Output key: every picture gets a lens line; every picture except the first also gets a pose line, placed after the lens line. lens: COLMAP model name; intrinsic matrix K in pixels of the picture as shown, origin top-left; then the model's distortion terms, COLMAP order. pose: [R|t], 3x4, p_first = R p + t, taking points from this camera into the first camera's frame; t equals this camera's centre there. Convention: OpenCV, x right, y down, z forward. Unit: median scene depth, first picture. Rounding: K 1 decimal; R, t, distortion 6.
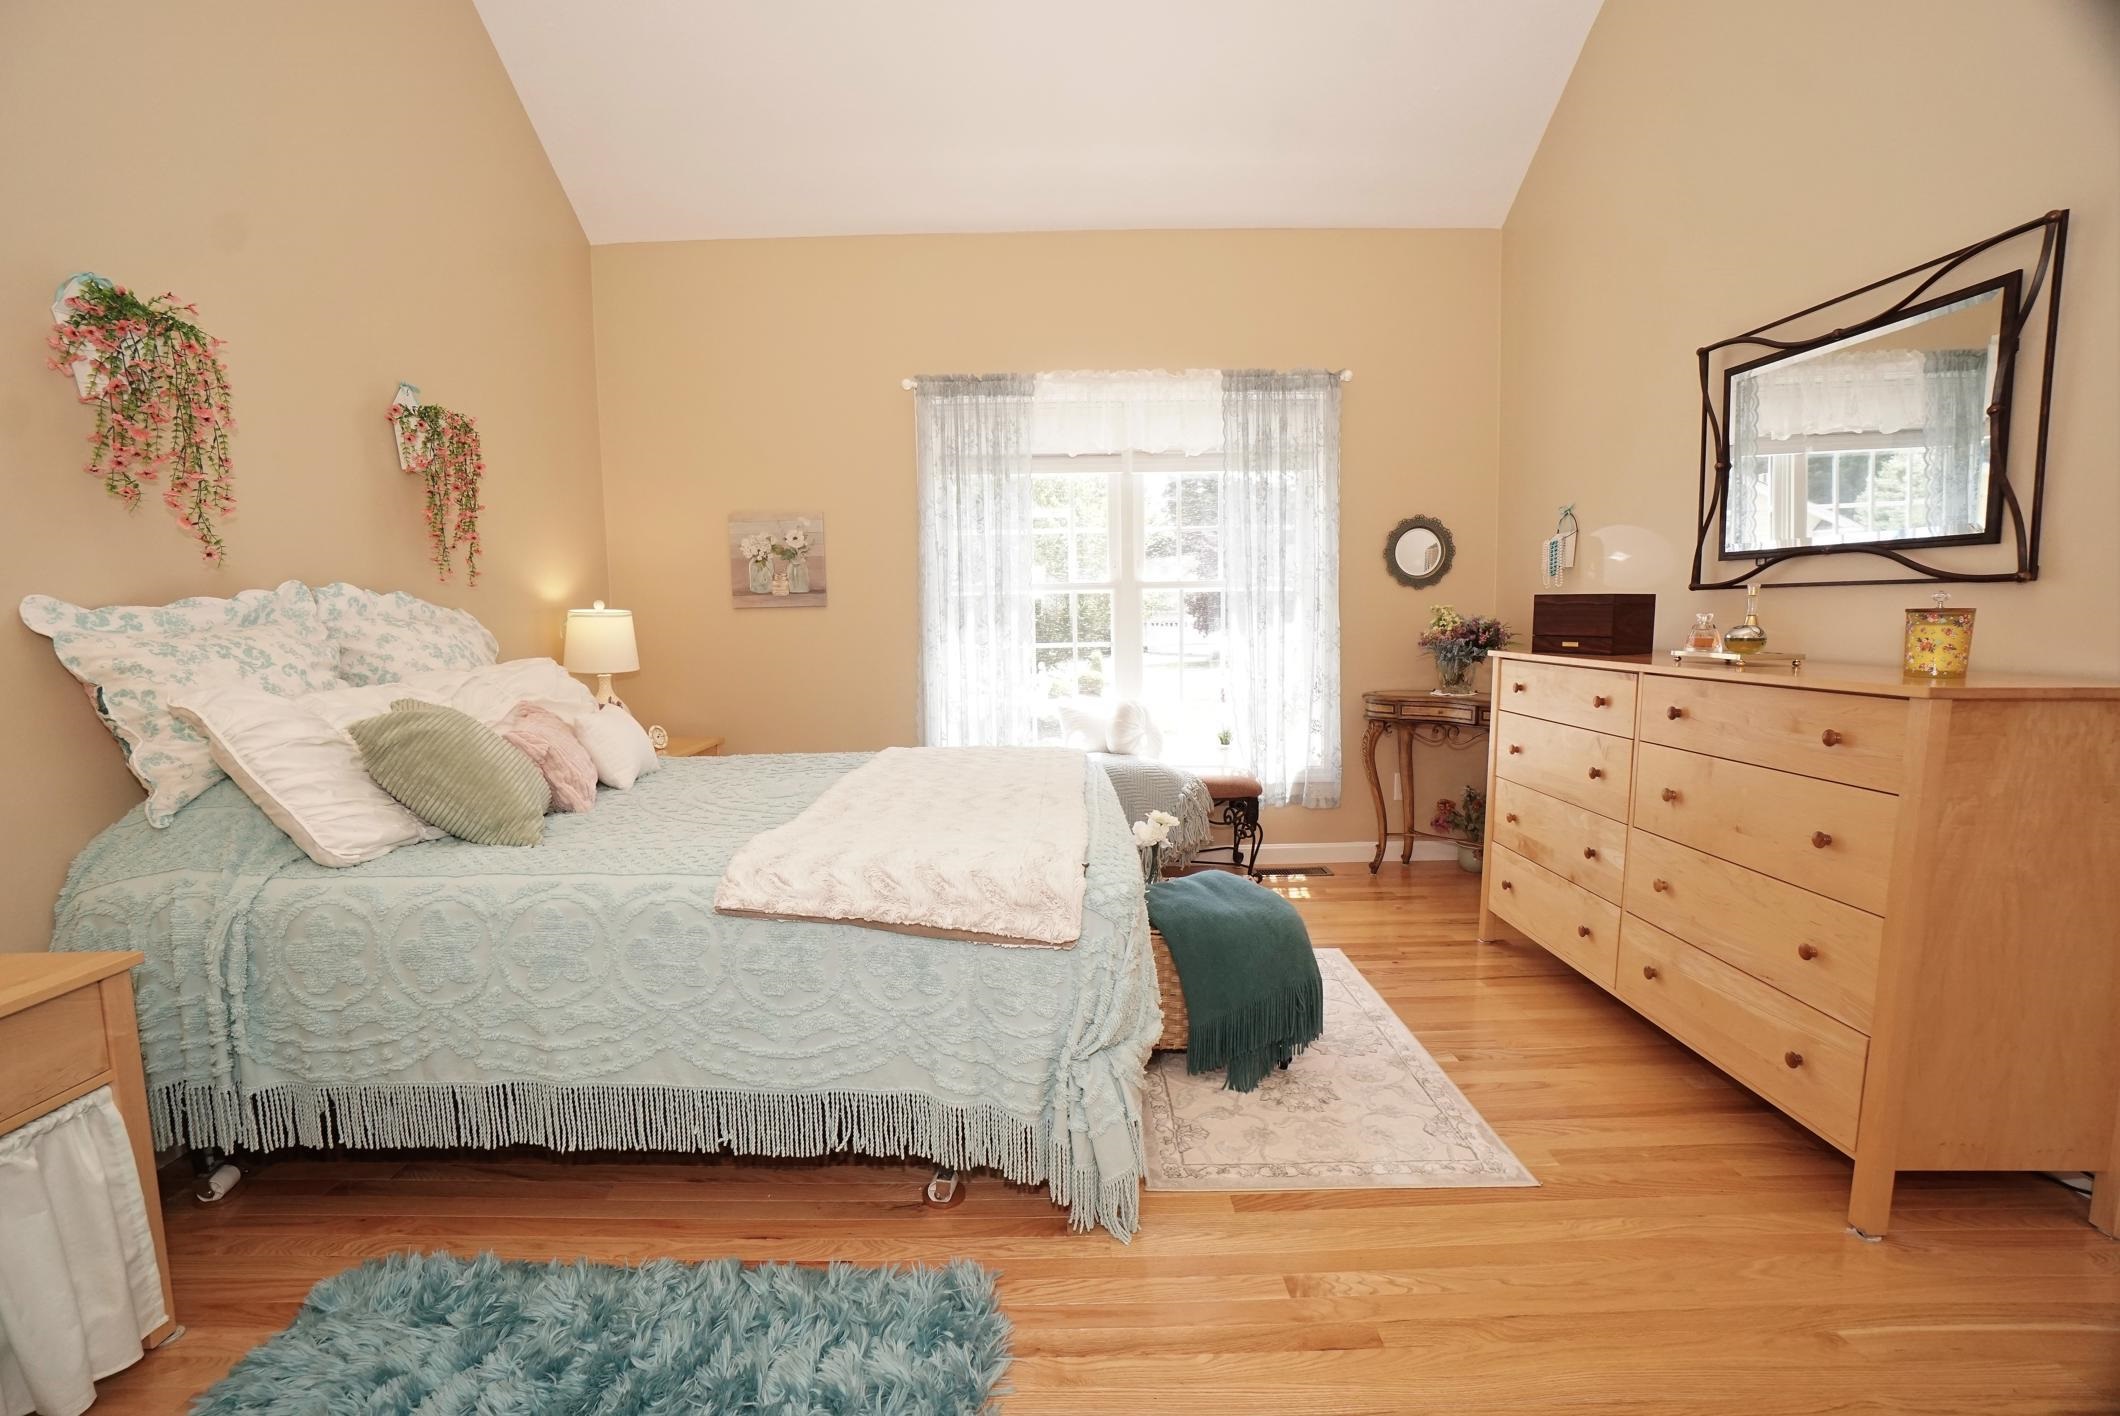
lens RADIAL K [[949.8, 0, 1065.5], [0, 949.8, 714.7], [0, 0, 1]] dist [-0.069497, 0.031325]
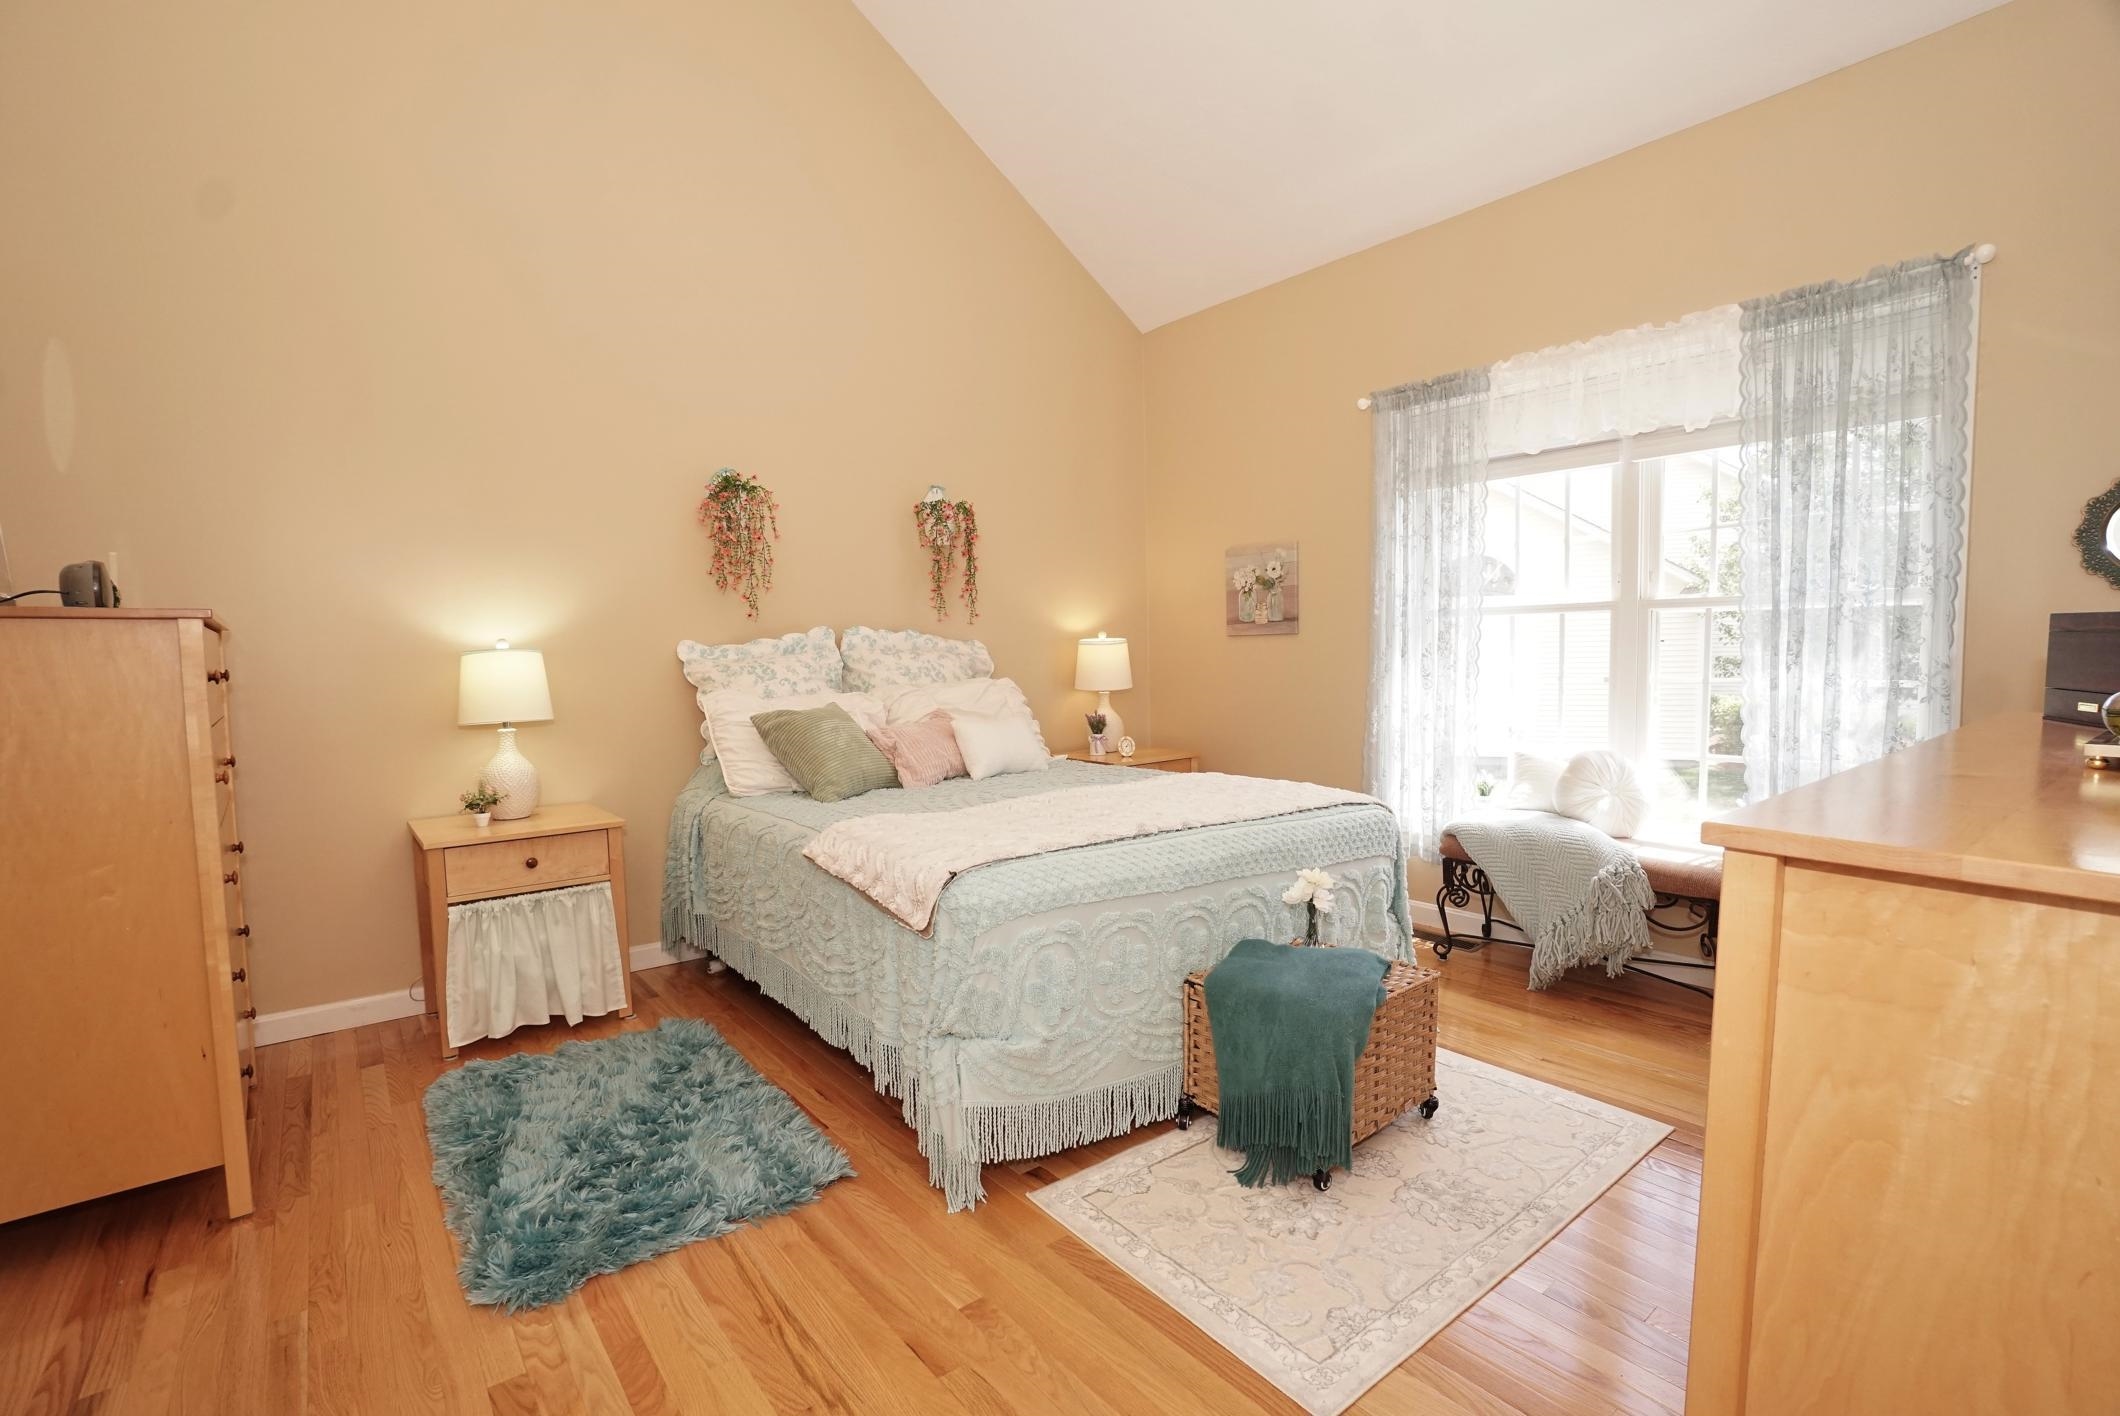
lens RADIAL K [[996.6, 0, 1060.0], [0, 996.6, 708.0], [0, 0, 1]] dist [-0.016399, 0.000602]
pose [[0.614459, 0.052559, -0.787196, 0.456768], [-0.071215, 0.997400, 0.011006, -0.028892], [0.785728, 0.049297, 0.616604, 0.140523]]
